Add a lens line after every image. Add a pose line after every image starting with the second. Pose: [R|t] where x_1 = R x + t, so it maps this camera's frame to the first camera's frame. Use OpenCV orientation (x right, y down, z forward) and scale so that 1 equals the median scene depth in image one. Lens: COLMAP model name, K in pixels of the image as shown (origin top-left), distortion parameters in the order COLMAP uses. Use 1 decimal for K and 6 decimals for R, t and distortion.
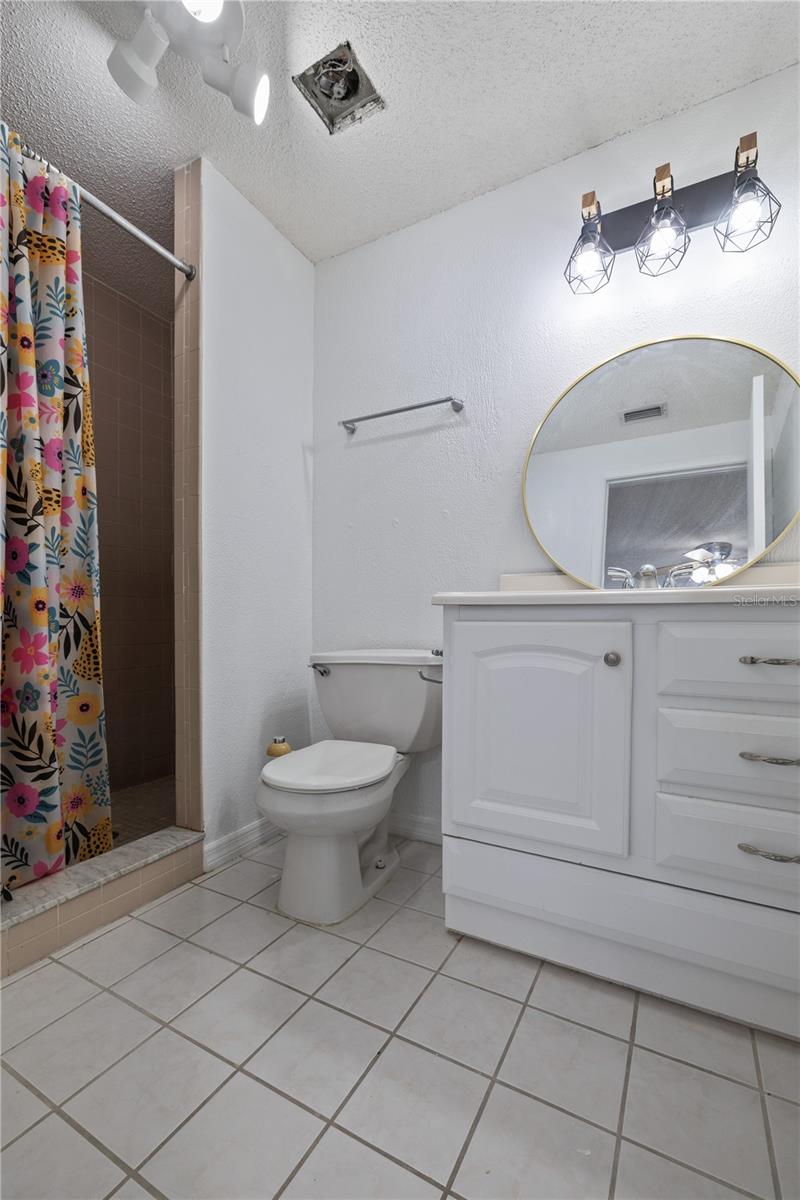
lens RADIAL K [[520.7, 0, 400.0], [0, 520.7, 637.4], [0, 0, 1]] dist [0.000860, 0.000489]
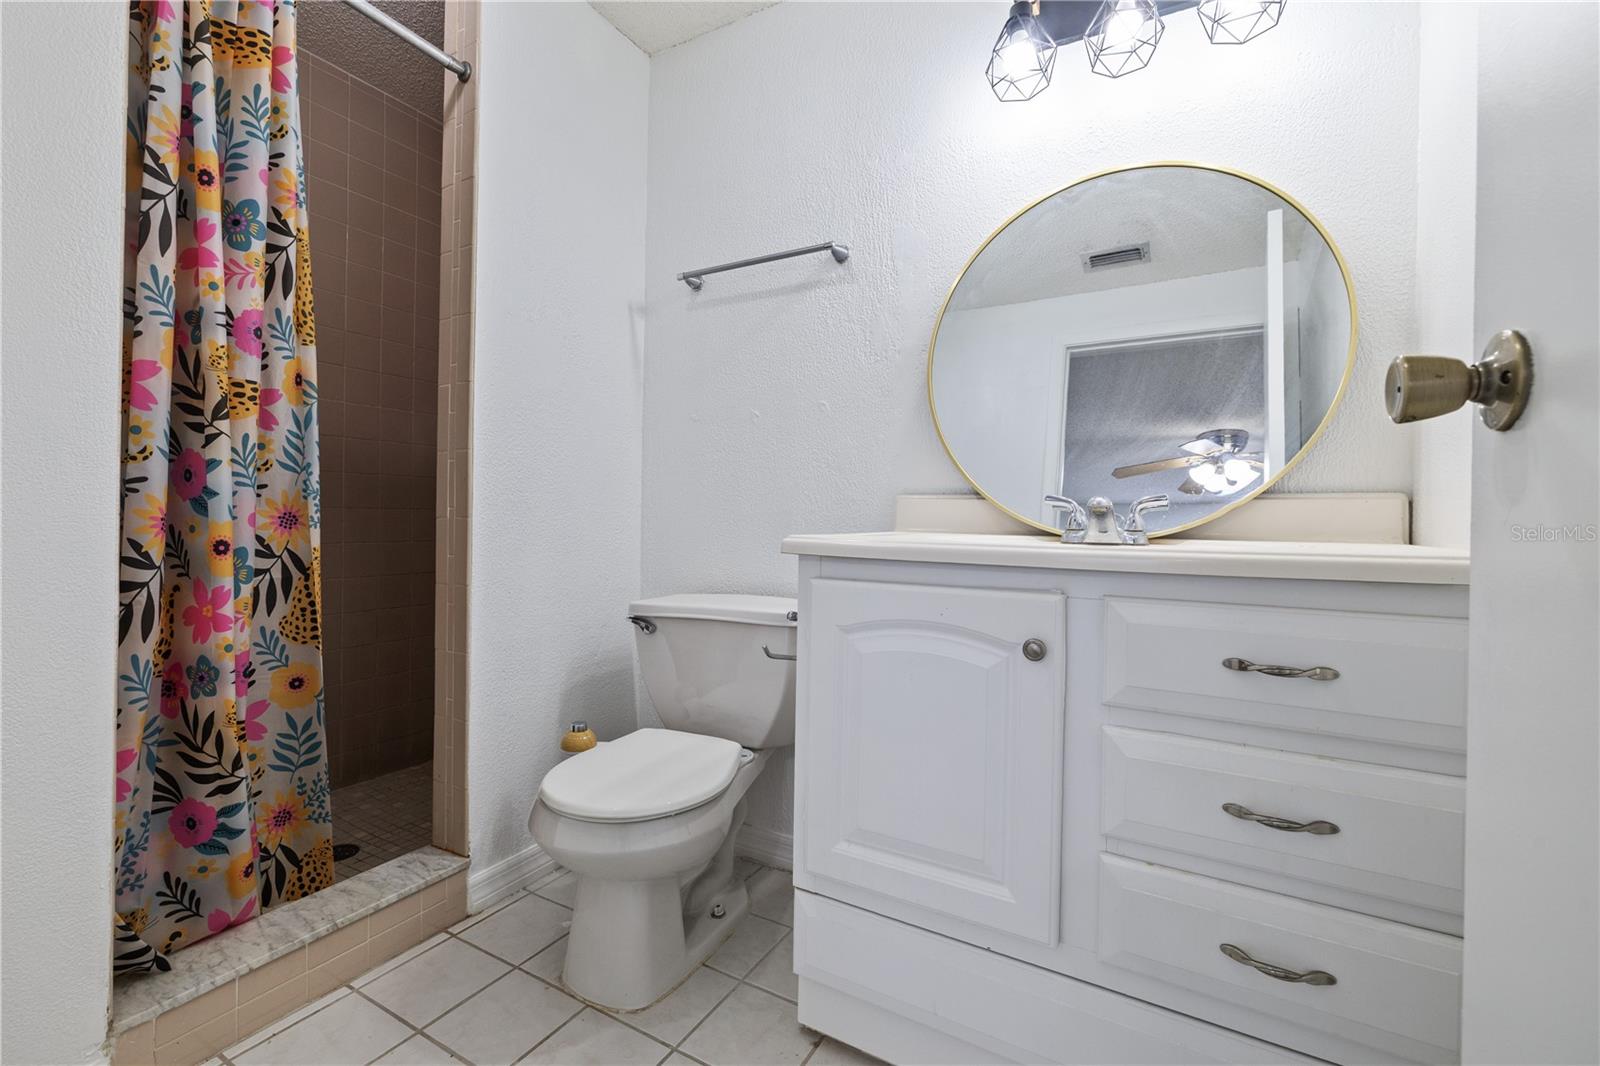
lens RADIAL K [[696.2, 0, 793.1], [0, 696.2, 520.6], [0, 0, 1]] dist [-0.000785, 0.000124]
pose [[0.999619, 0.012575, -0.024589, 0.094266], [-0.013018, 0.999755, -0.017920, -0.083789], [0.024358, 0.018234, 0.999537, 0.076358]]
